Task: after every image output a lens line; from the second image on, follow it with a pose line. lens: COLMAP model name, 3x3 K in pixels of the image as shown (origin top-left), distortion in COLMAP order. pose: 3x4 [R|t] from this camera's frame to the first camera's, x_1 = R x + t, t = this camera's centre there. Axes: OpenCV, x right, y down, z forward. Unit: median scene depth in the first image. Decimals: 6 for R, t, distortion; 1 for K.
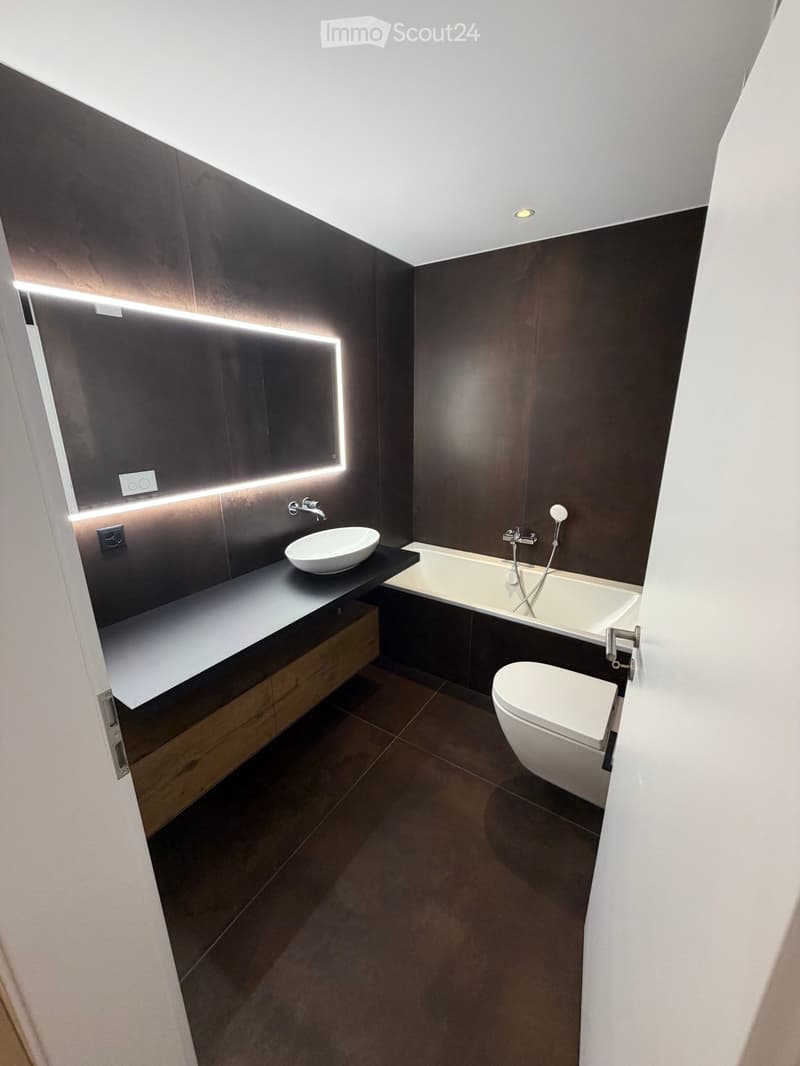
lens RADIAL K [[425.4, 0, 398.8], [0, 425.4, 533.2], [0, 0, 1]] dist [0.001028, -0.000641]
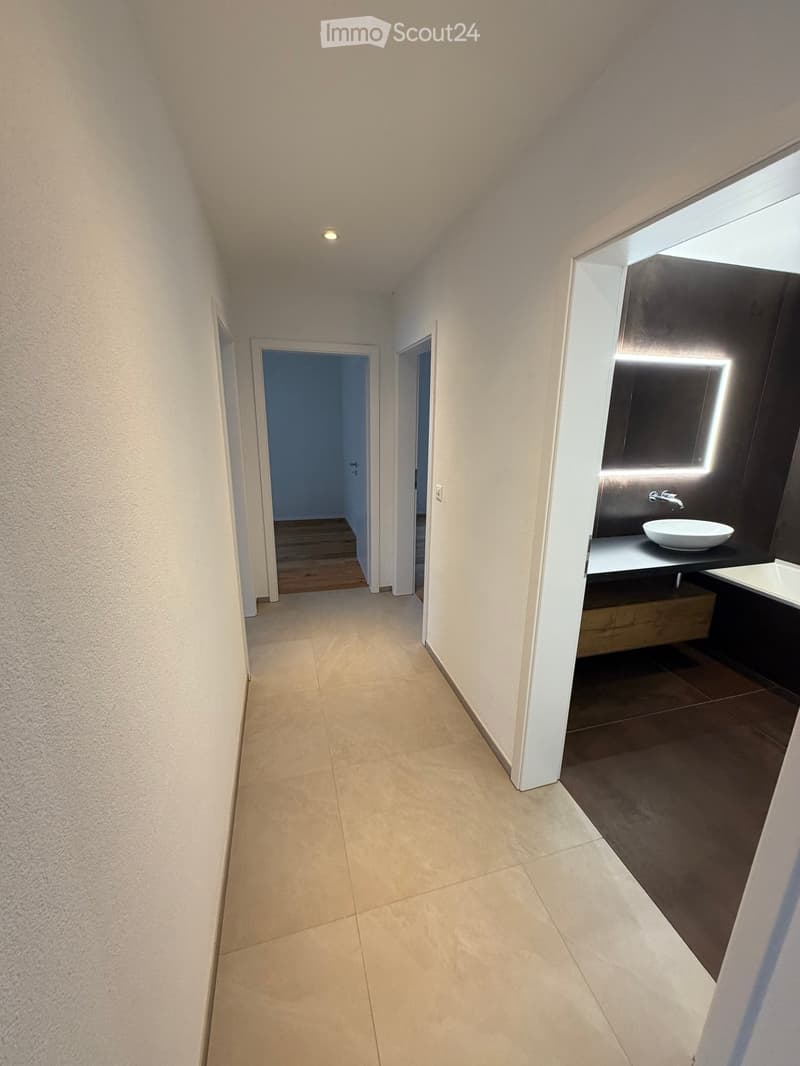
lens RADIAL K [[425.4, 0, 400.2], [0, 425.4, 530.3], [0, 0, 1]] dist [0.001028, -0.000641]
pose [[0.756959, 0.184702, -0.626815, -0.007768], [-0.198051, 0.978951, 0.049294, 0.129283], [0.622727, 0.086827, 0.777607, -0.452096]]
